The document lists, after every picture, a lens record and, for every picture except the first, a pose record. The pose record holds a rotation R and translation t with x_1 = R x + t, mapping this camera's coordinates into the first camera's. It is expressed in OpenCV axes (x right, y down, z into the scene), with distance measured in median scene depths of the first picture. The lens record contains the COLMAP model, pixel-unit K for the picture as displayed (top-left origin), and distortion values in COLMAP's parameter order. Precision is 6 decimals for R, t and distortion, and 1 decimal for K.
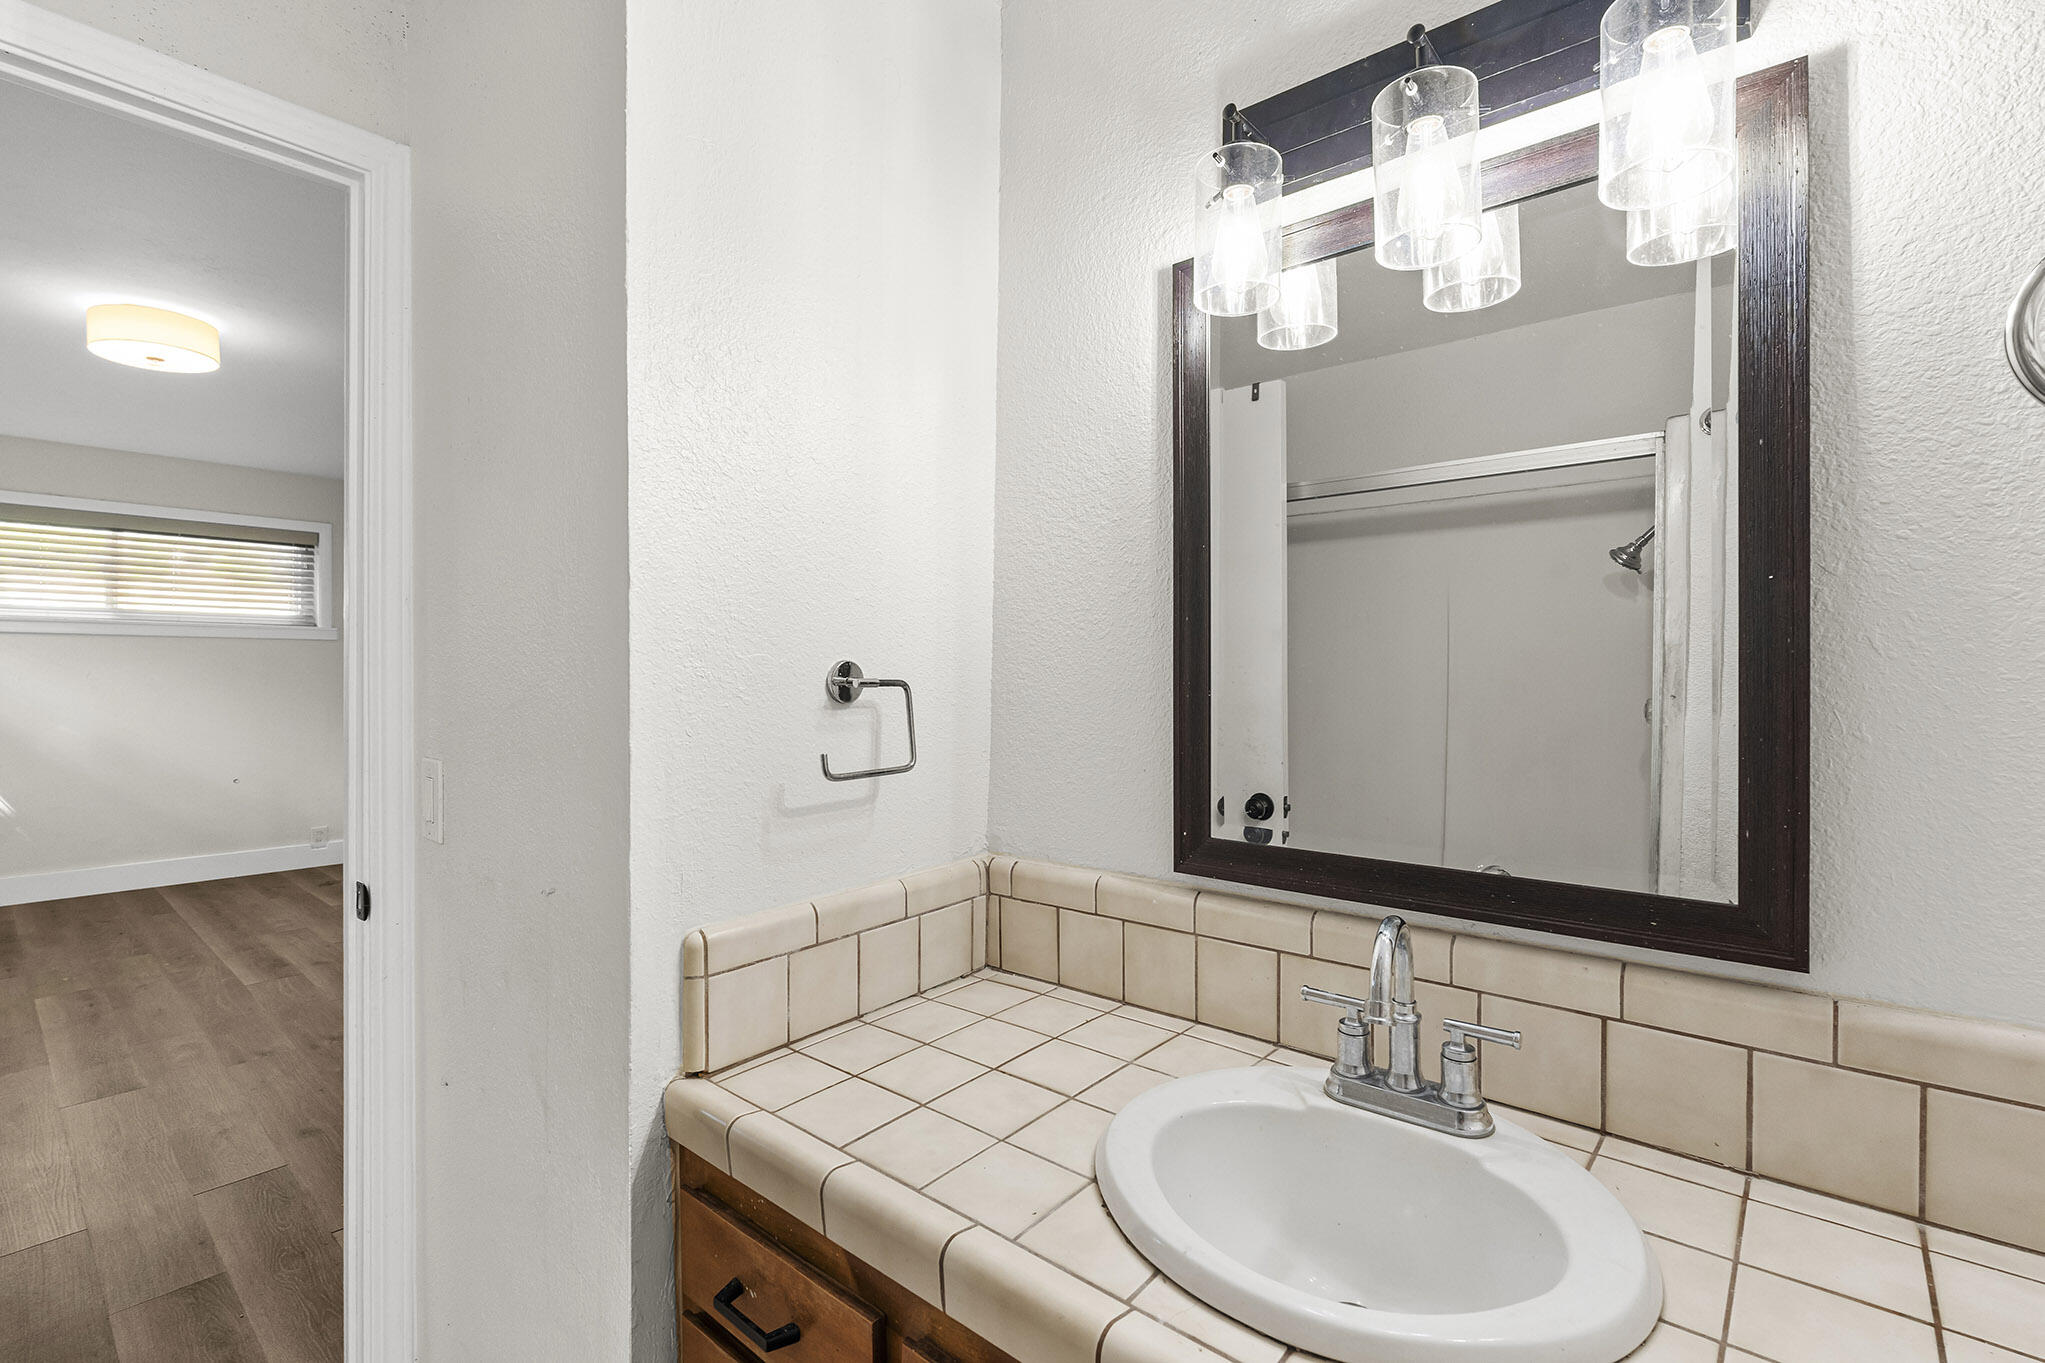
lens RADIAL K [[899.4, 0, 1020.6], [0, 899.4, 684.2], [0, 0, 1]] dist [-0.007081, -0.000472]
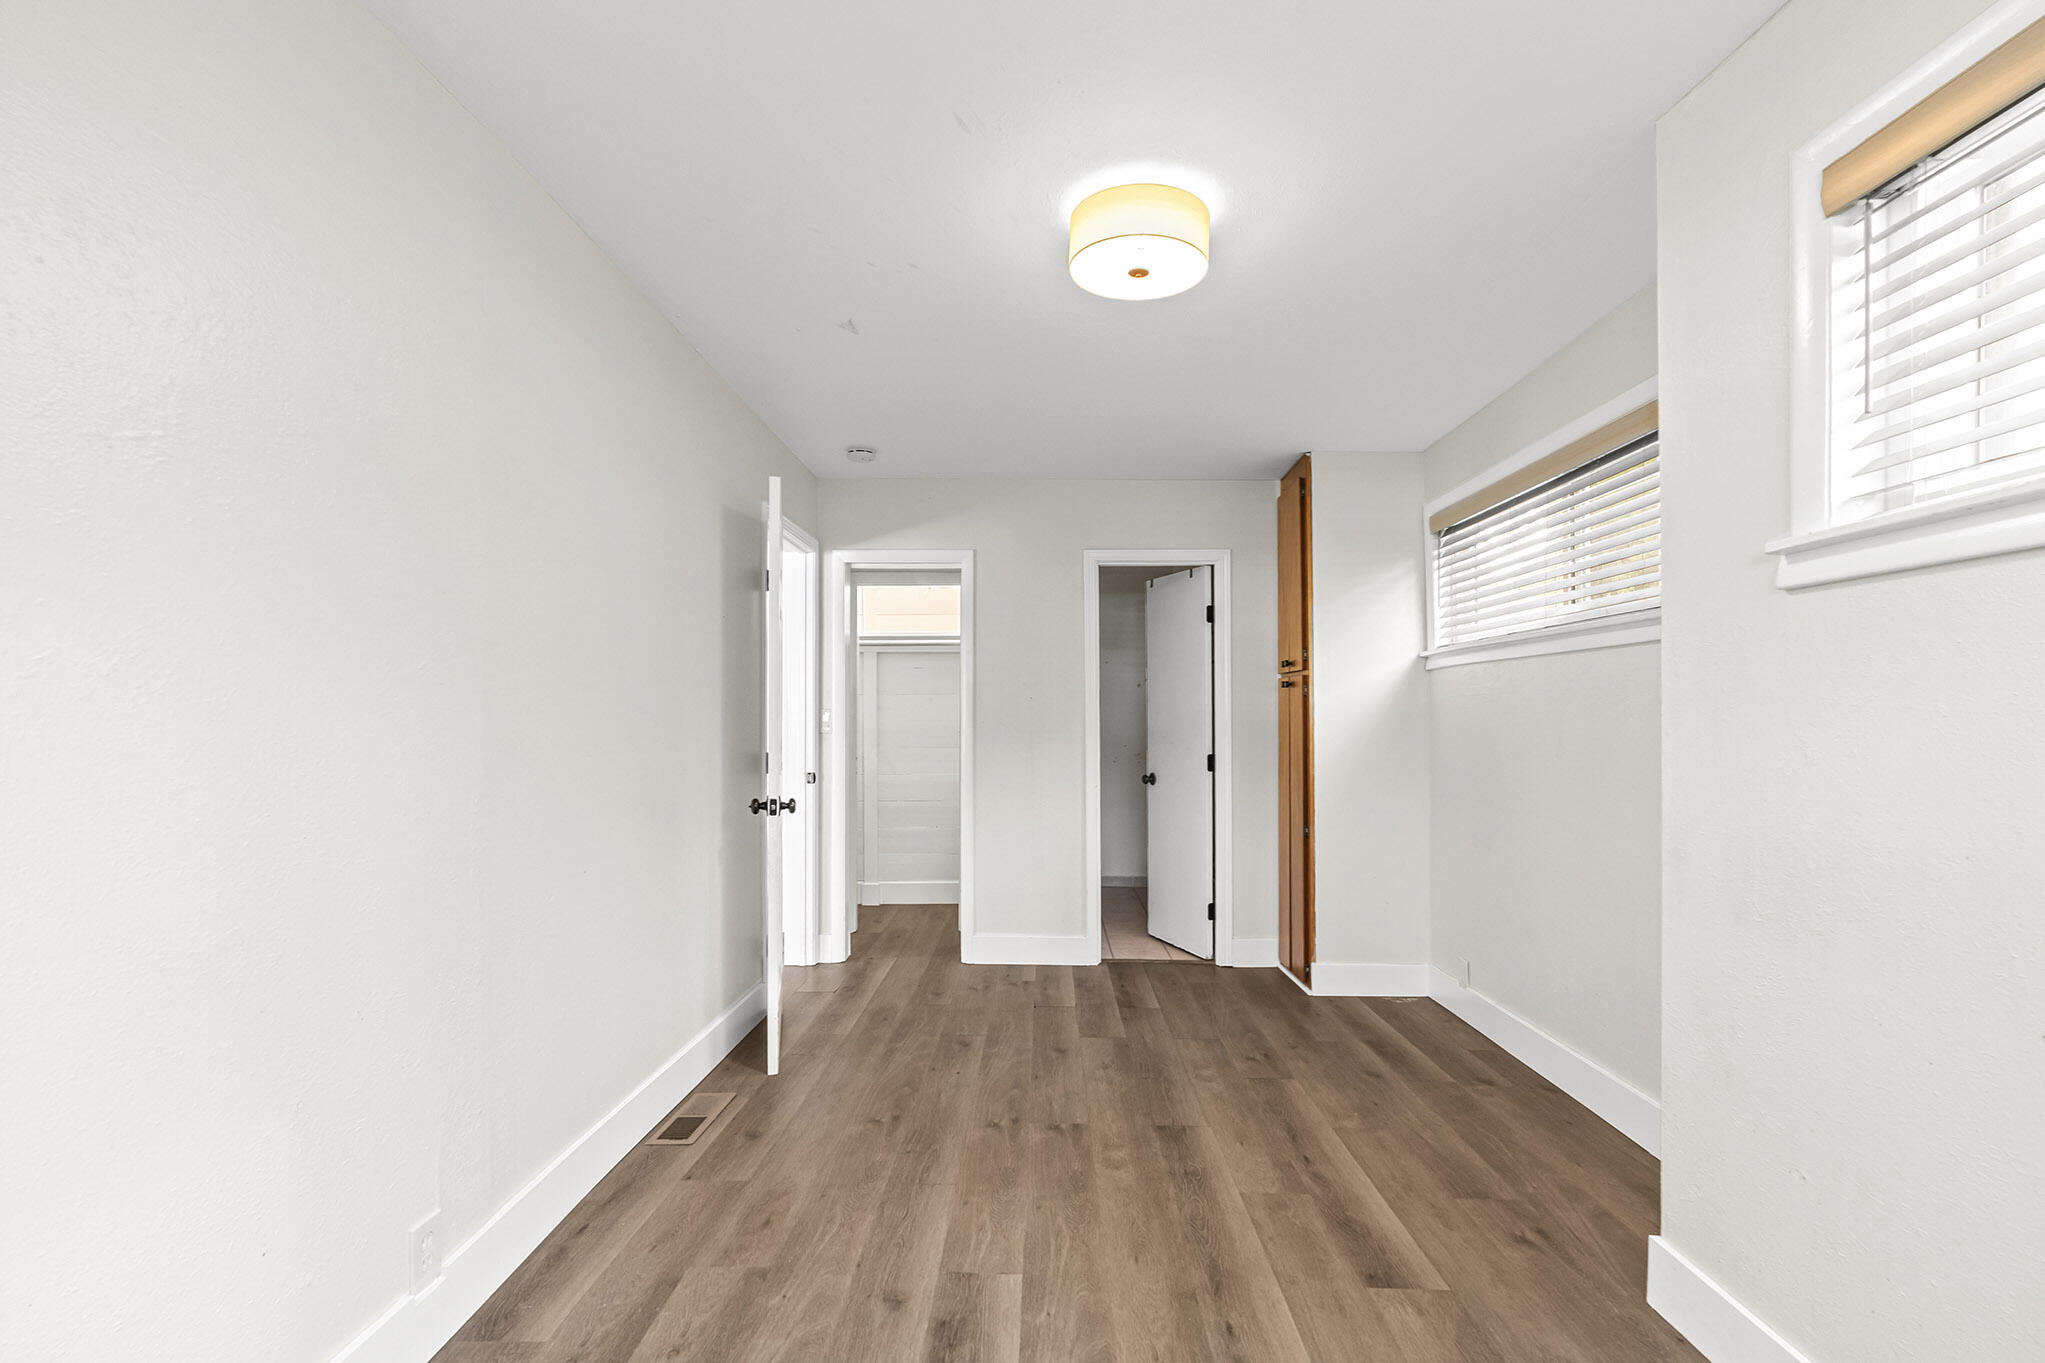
lens RADIAL K [[899.4, 0, 1020.6], [0, 899.4, 684.2], [0, 0, 1]] dist [-0.007081, -0.000472]
pose [[-0.618152, 0.026245, 0.785620, -0.897221], [0.012052, 0.999641, -0.023912, -0.010352], [-0.785966, -0.005313, -0.618247, 0.920726]]
